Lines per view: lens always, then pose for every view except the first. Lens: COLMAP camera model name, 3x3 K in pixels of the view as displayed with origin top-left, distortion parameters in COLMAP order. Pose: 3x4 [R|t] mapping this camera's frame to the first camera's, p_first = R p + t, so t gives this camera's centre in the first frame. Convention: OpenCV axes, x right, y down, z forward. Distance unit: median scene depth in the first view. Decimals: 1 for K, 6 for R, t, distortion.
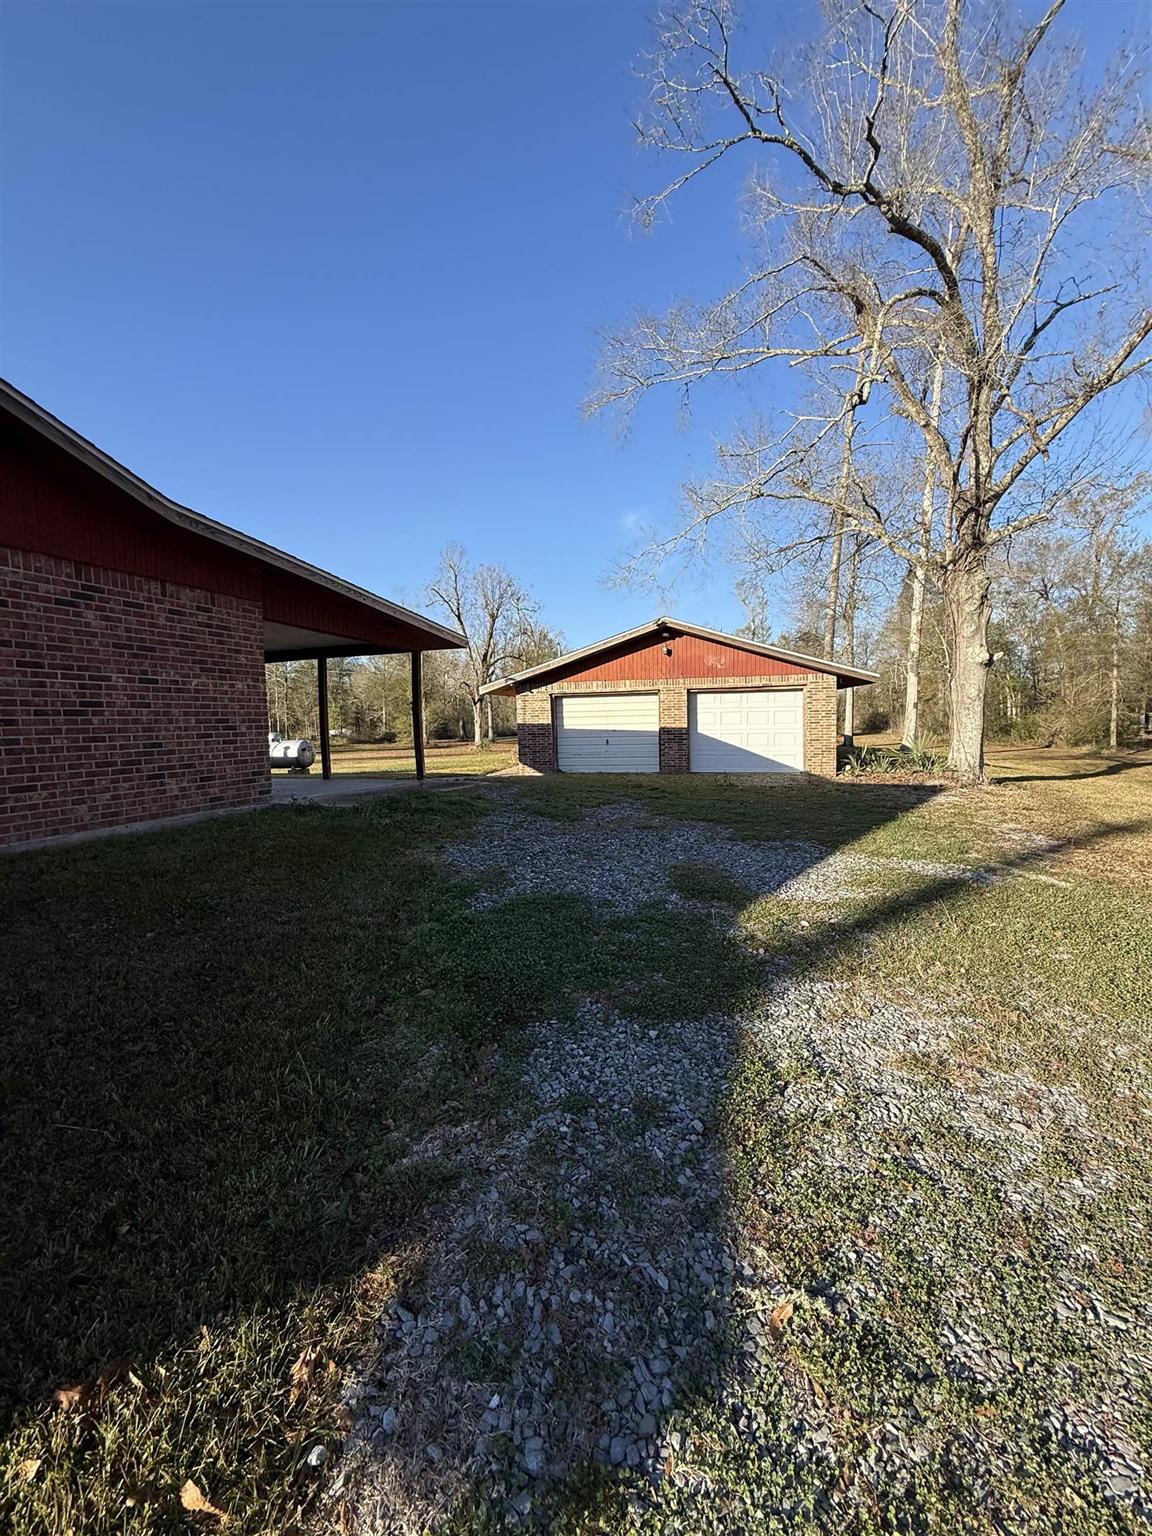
lens RADIAL K [[612.4, 0, 579.9], [0, 612.4, 765.5], [0, 0, 1]] dist [0.003458, -0.000081]
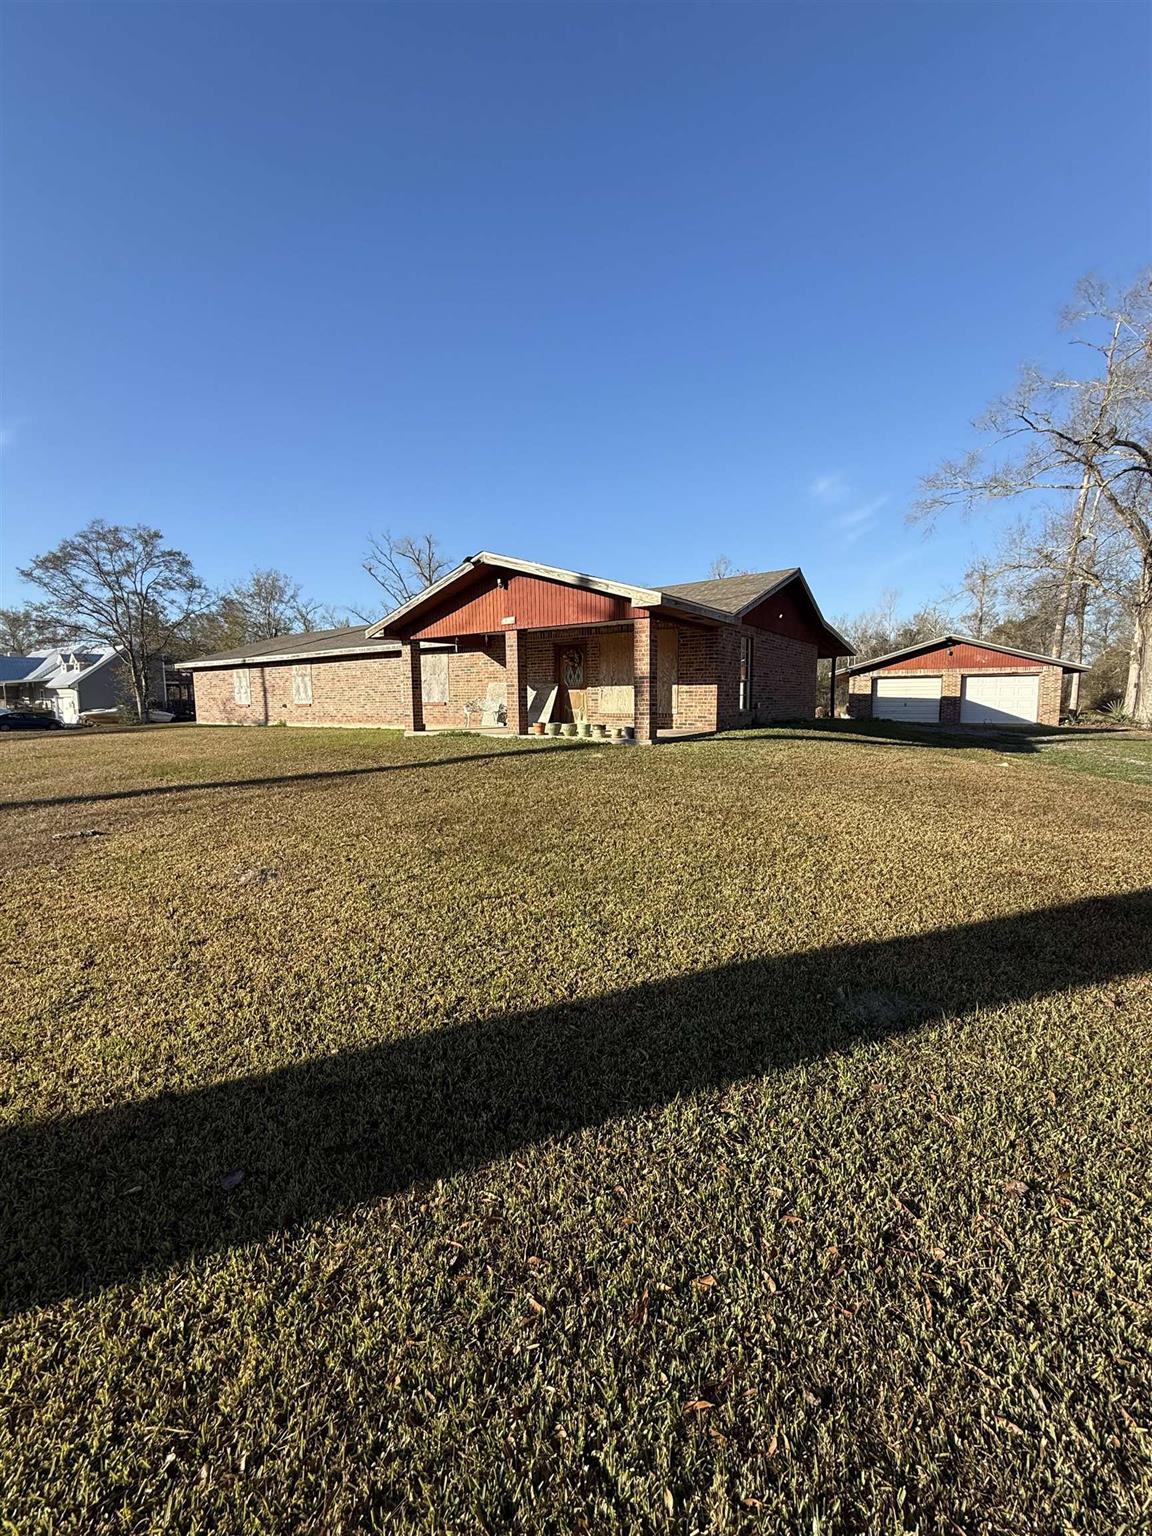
lens RADIAL K [[612.4, 0, 573.8], [0, 612.4, 769.0], [0, 0, 1]] dist [0.003458, -0.000081]
pose [[0.961032, 0.049008, -0.272059, -0.396723], [-0.038399, 0.998285, 0.044185, 0.109179], [0.273758, -0.032017, 0.961266, -0.990038]]
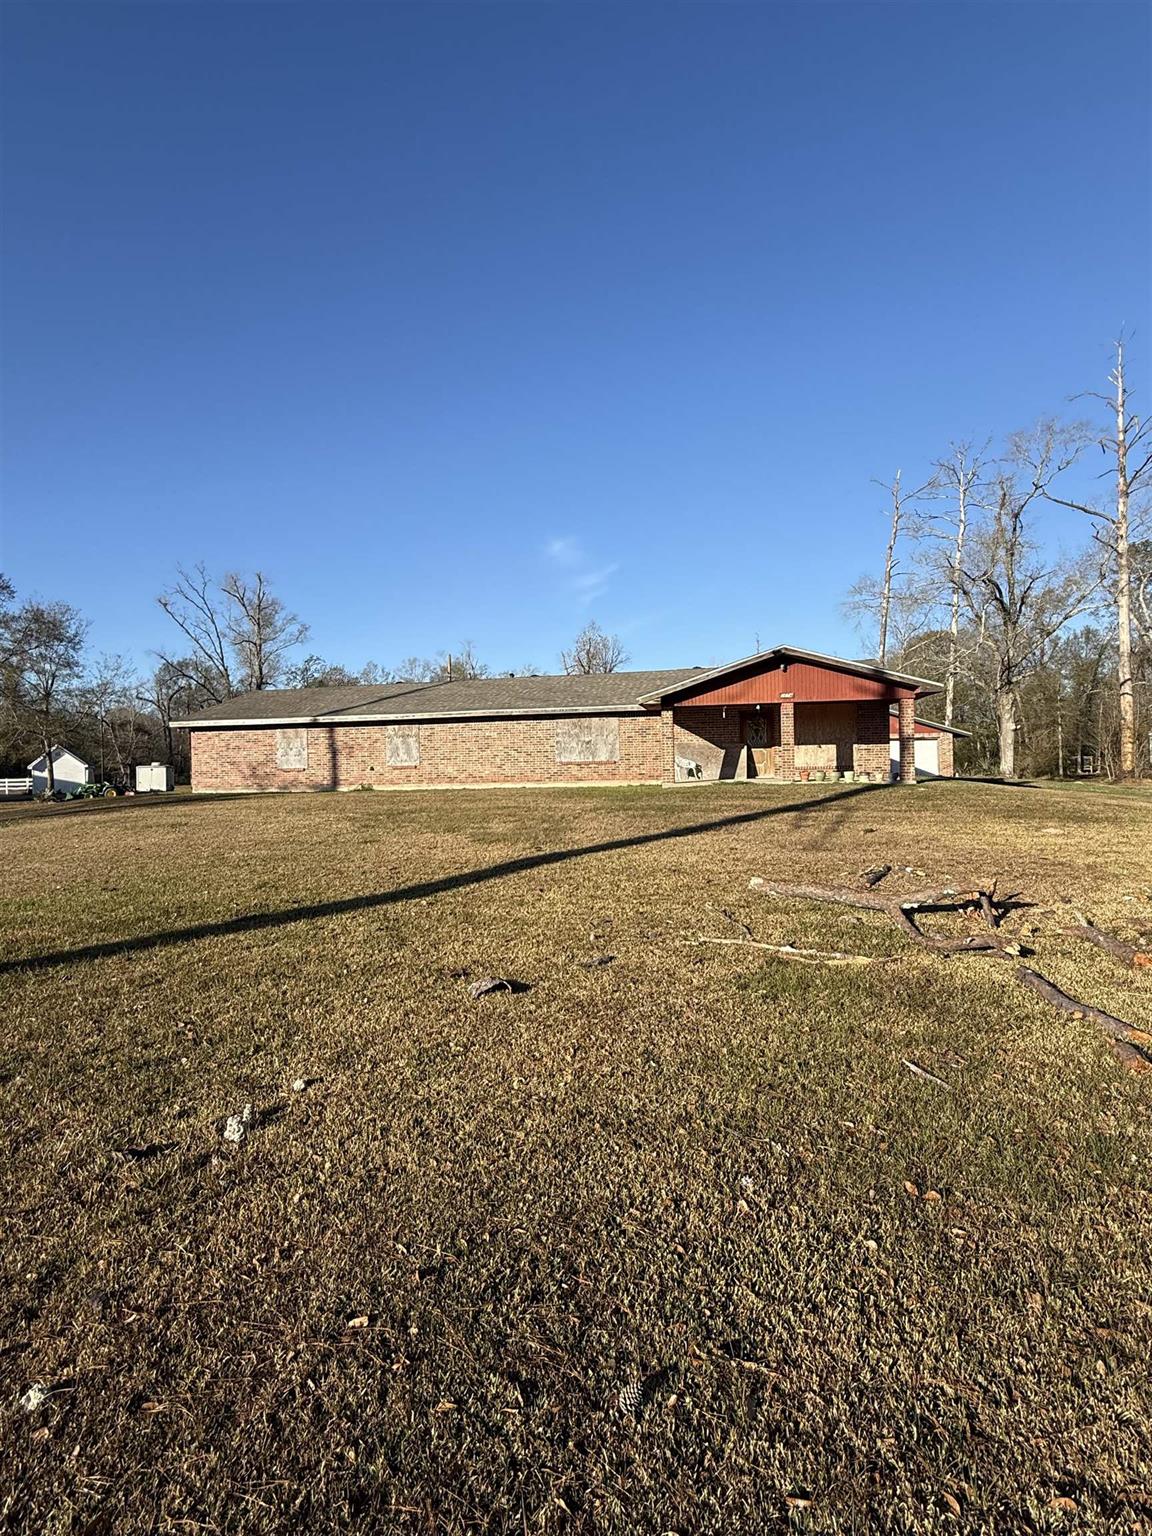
lens RADIAL K [[716.2, 0, 576.2], [0, 716.2, 770.6], [0, 0, 1]] dist [0.004195, 0.000166]
pose [[0.992228, 0.005815, 0.124294, -1.270850], [0.003191, 0.997390, -0.072138, 0.175671], [-0.124389, 0.071974, 0.989620, -1.429618]]
